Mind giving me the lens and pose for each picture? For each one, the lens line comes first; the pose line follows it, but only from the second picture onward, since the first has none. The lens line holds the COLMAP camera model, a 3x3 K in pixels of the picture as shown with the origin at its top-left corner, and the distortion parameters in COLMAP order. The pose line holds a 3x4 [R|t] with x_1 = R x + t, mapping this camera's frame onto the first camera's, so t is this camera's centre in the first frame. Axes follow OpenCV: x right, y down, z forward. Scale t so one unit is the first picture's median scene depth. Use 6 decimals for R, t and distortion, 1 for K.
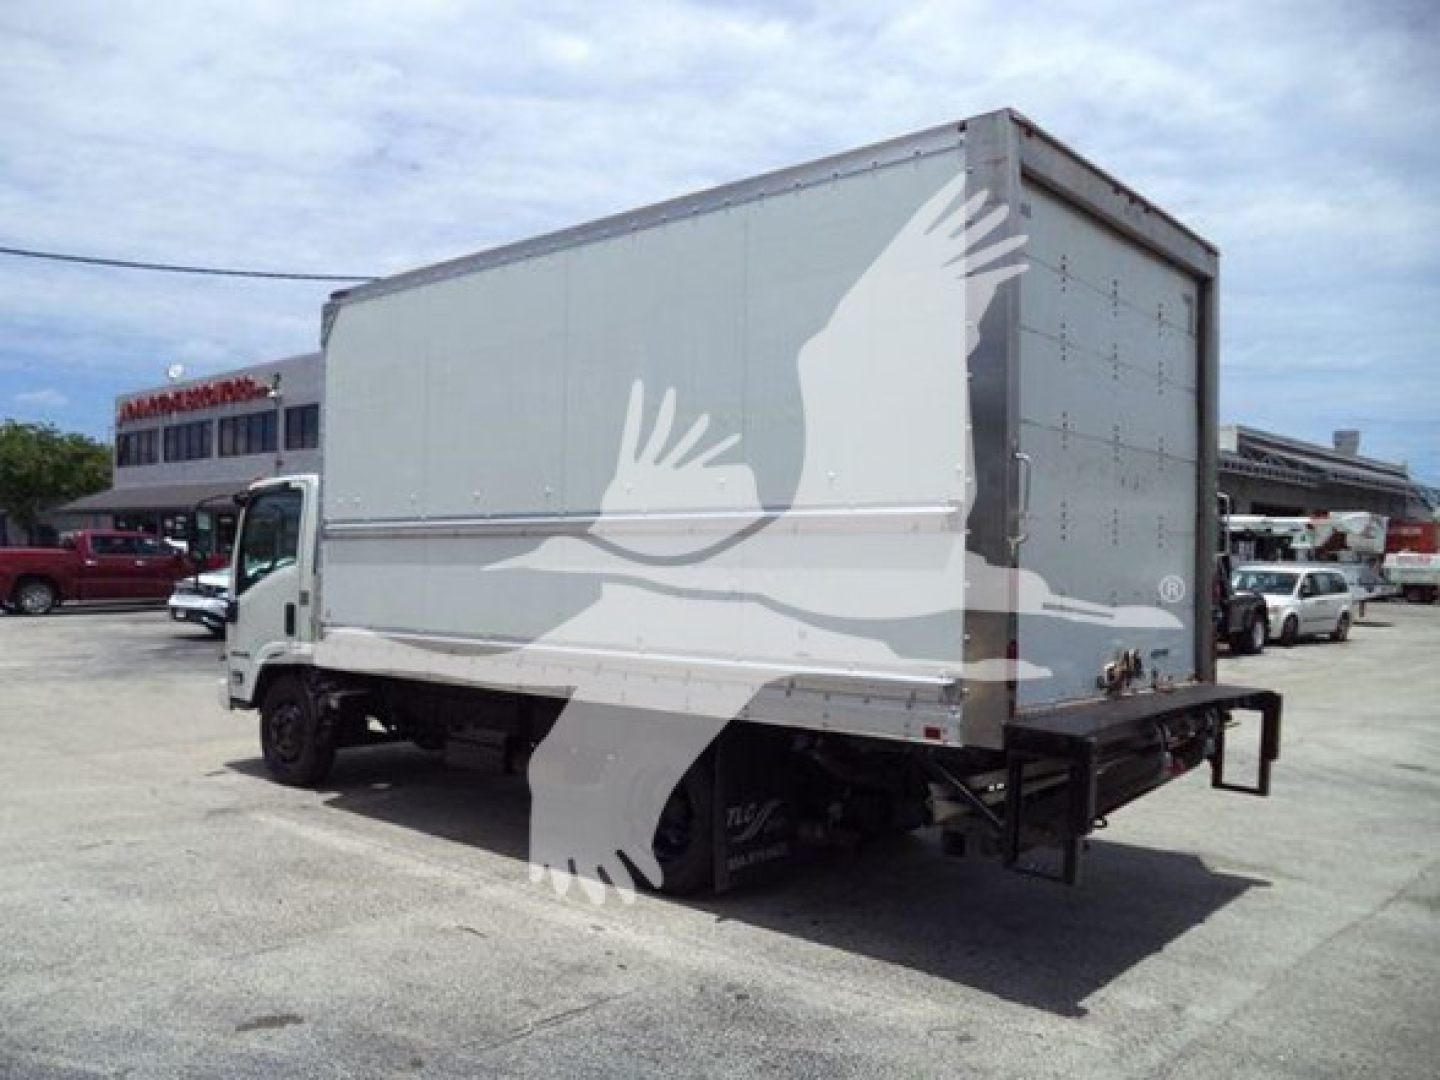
lens RADIAL K [[1146.7, 0, 712.8], [0, 1146.7, 557.6], [0, 0, 1]] dist [-0.003422, -0.008952]
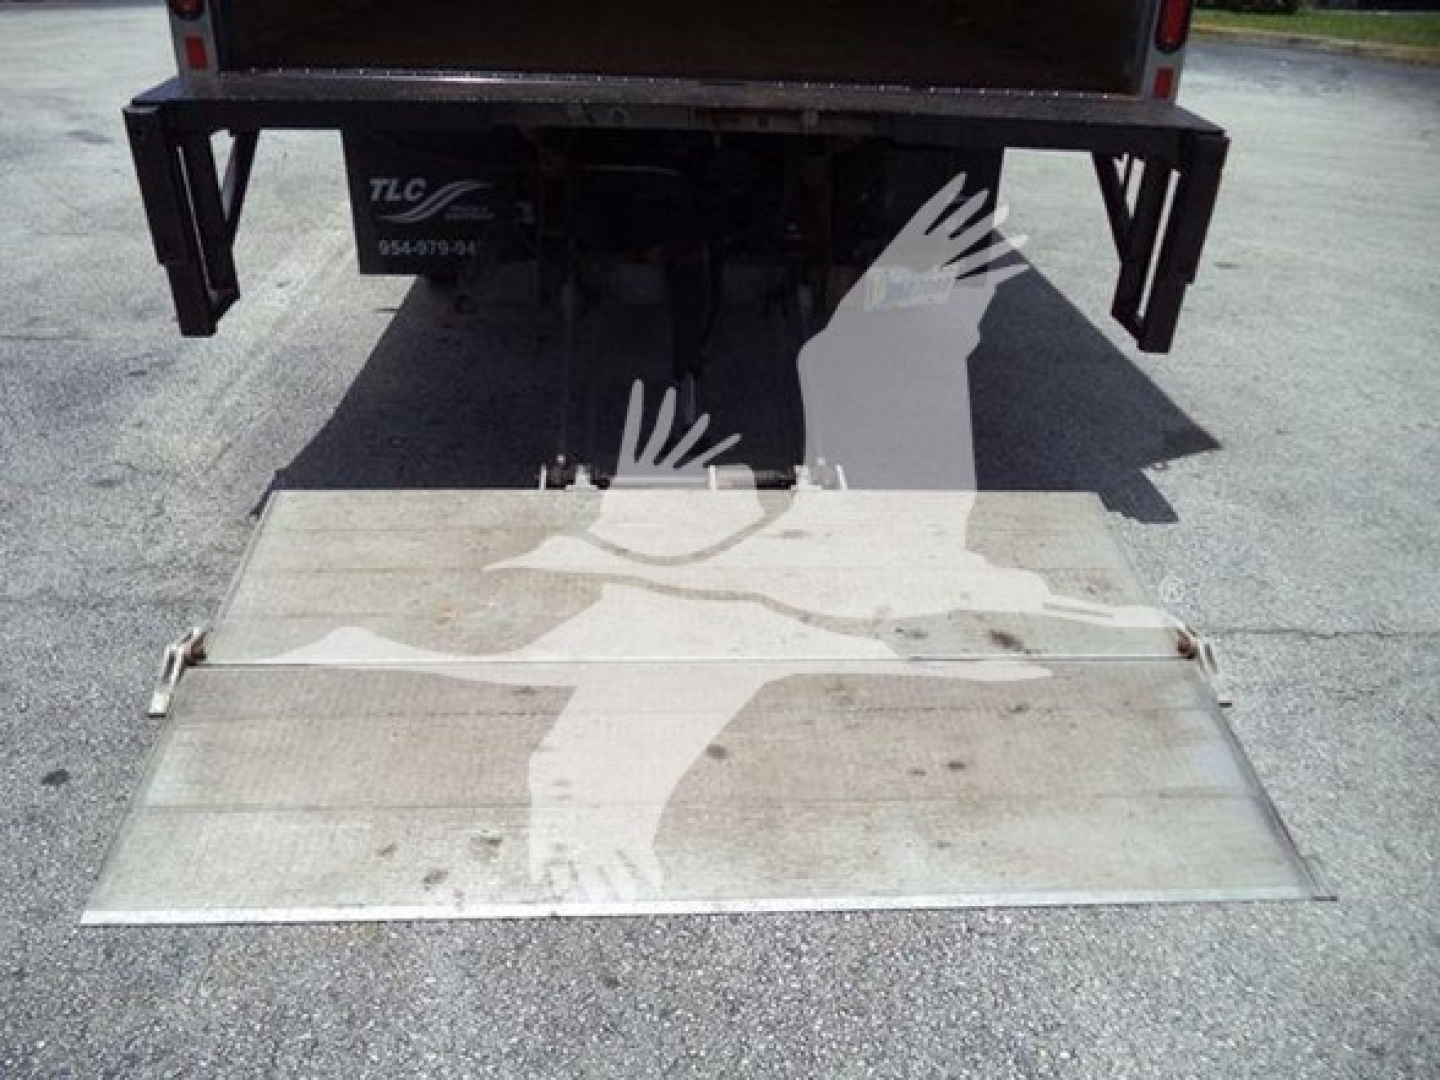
lens RADIAL K [[1166.0, 0, 746.3], [0, 1166.0, 545.1], [0, 0, 1]] dist [-0.023829, -0.001555]
pose [[0.699132, 0.350844, -0.622995, 0.674604], [-0.013513, 0.877659, 0.479096, 0.048105], [0.714865, -0.326533, 0.618340, 0.526884]]
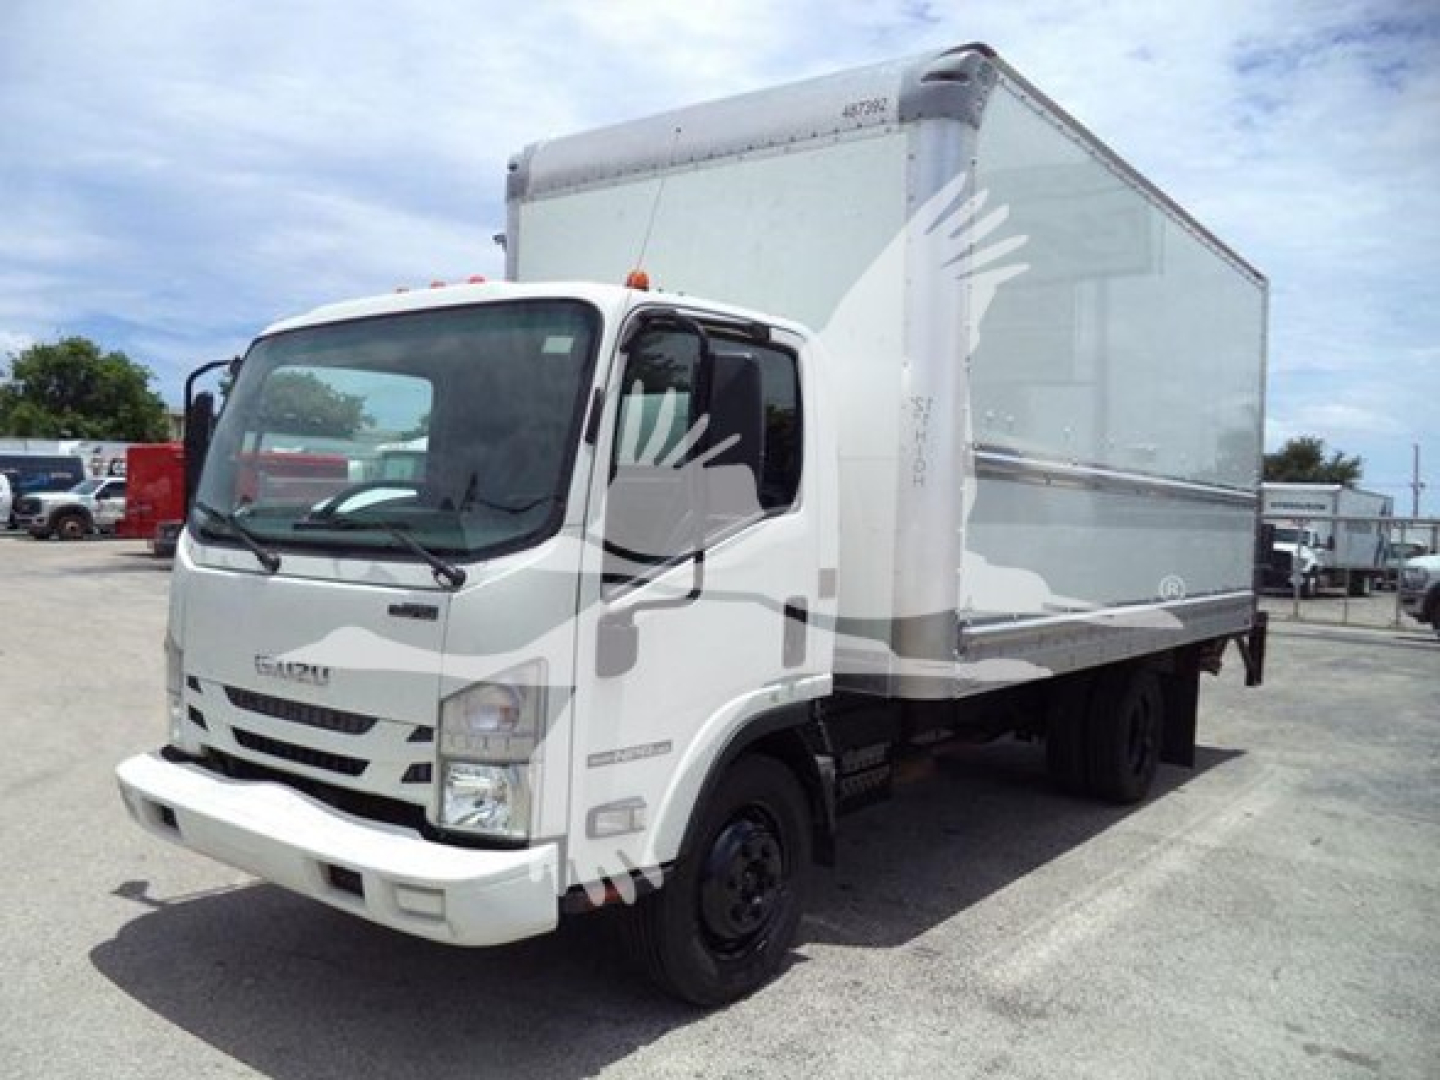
lens RADIAL K [[1174.7, 0, 722.0], [0, 1174.7, 552.2], [0, 0, 1]] dist [-0.013377, 0.001552]
pose [[-0.080638, -0.052883, 0.995340, -1.117216], [-0.055874, 0.997261, 0.048459, 0.000690], [-0.995176, -0.051706, -0.083372, 1.427638]]
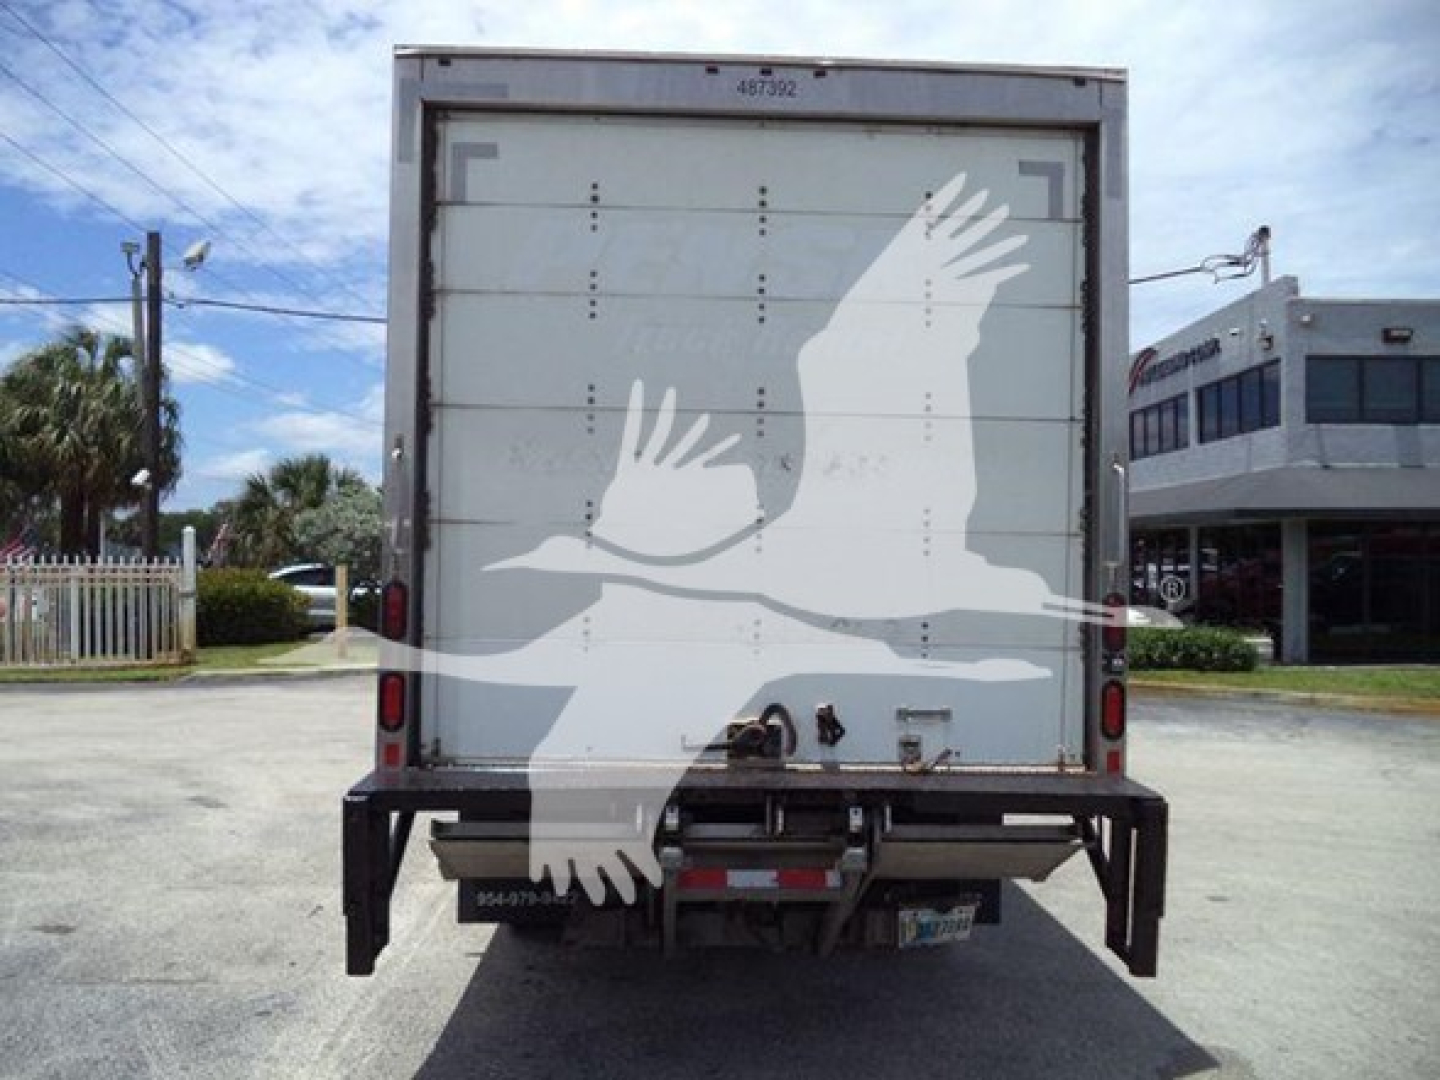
lens RADIAL K [[1166.0, 0, 746.3], [0, 1166.0, 545.1], [0, 0, 1]] dist [-0.023829, -0.001555]
pose [[0.690168, -0.034104, -0.722845, 0.751942], [0.008650, 0.999206, -0.038883, 0.013210], [0.723597, 0.020584, 0.689916, 0.426353]]
